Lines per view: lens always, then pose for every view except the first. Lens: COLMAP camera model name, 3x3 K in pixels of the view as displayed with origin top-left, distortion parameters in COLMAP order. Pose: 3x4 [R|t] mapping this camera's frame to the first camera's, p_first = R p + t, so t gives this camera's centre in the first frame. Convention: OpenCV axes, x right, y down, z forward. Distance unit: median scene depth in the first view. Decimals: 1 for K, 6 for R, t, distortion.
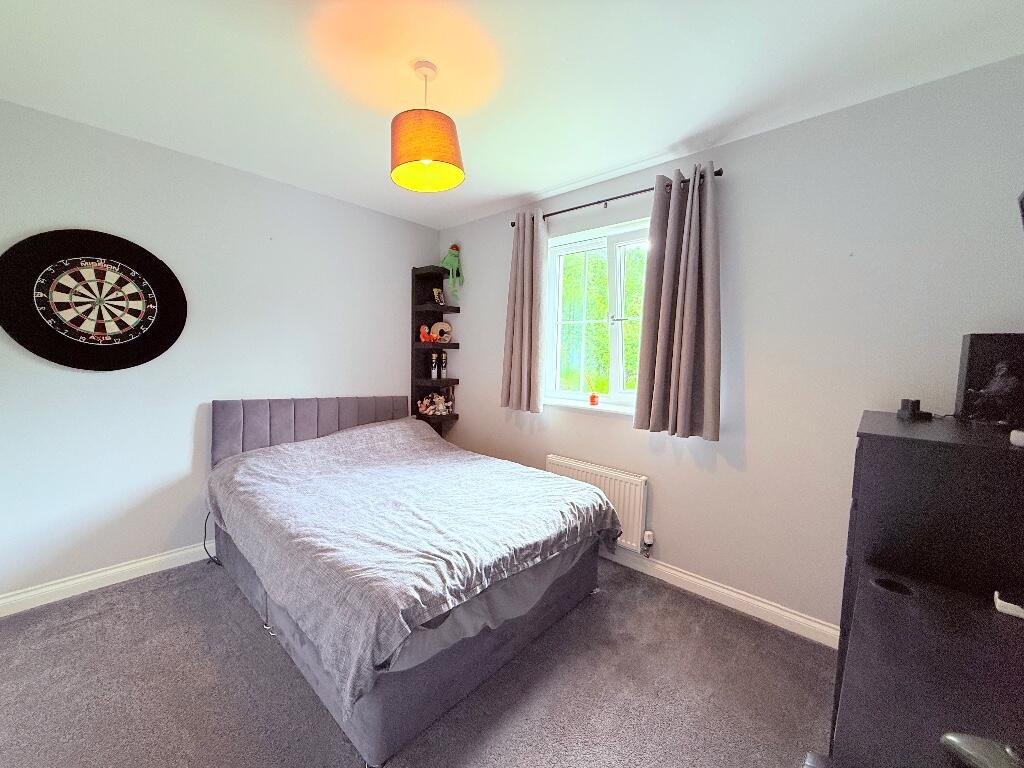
lens RADIAL K [[407.2, 0, 510.5], [0, 407.2, 384.9], [0, 0, 1]] dist [-0.000348, -0.000134]
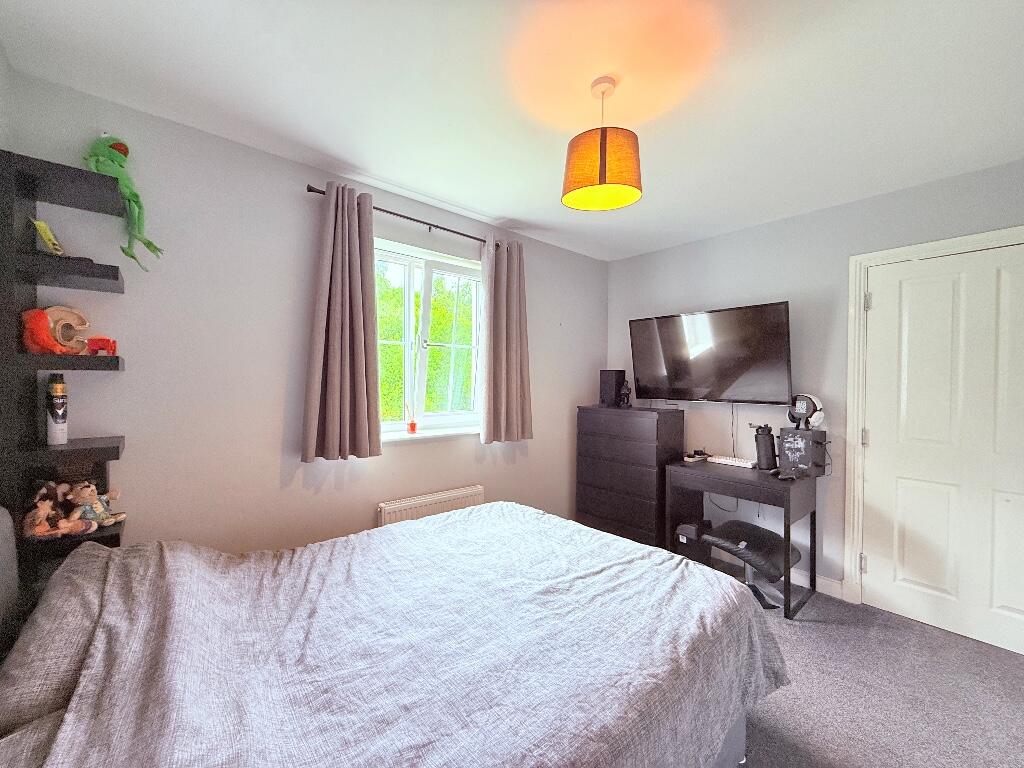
lens RADIAL K [[407.2, 0, 510.5], [0, 407.2, 384.9], [0, 0, 1]] dist [-0.000348, -0.000134]
pose [[0.126938, -0.034782, 0.991301, -0.863763], [0.074681, 0.996884, 0.025415, -0.085313], [-0.989095, 0.070806, 0.129140, 0.824026]]
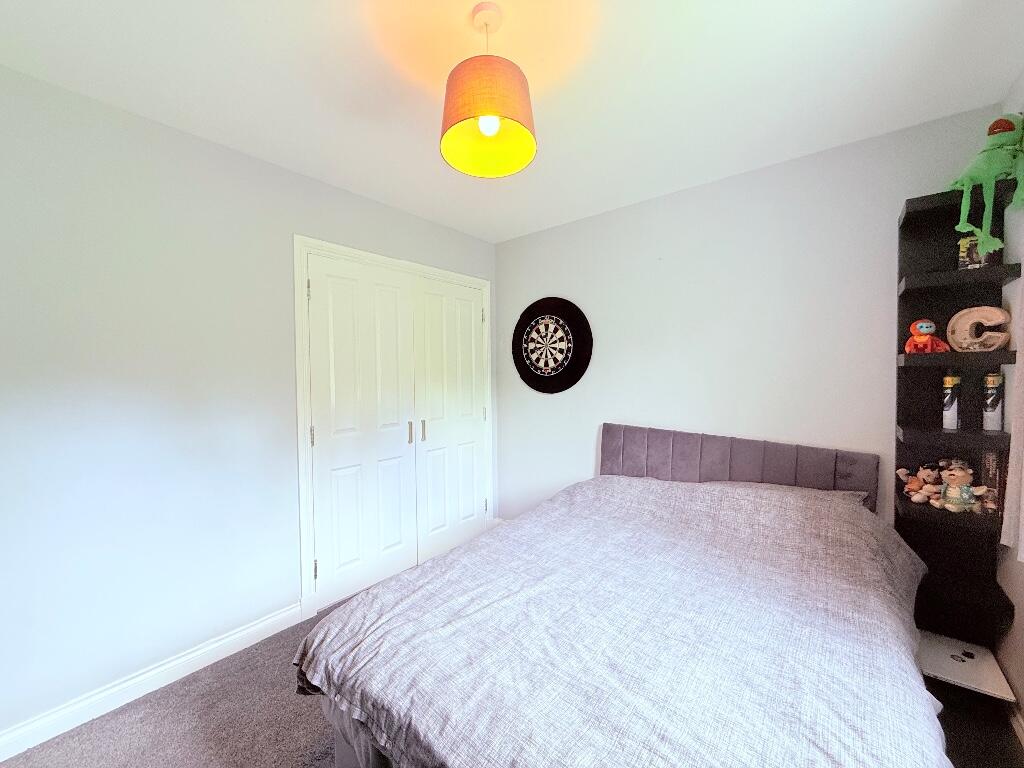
lens RADIAL K [[407.2, 0, 510.5], [0, 407.2, 384.9], [0, 0, 1]] dist [-0.000348, -0.000134]
pose [[0.056915, 0.004973, -0.998367, 0.415762], [-0.064434, 0.997921, 0.001298, -0.056075], [0.996298, 0.064255, 0.057117, 0.758637]]
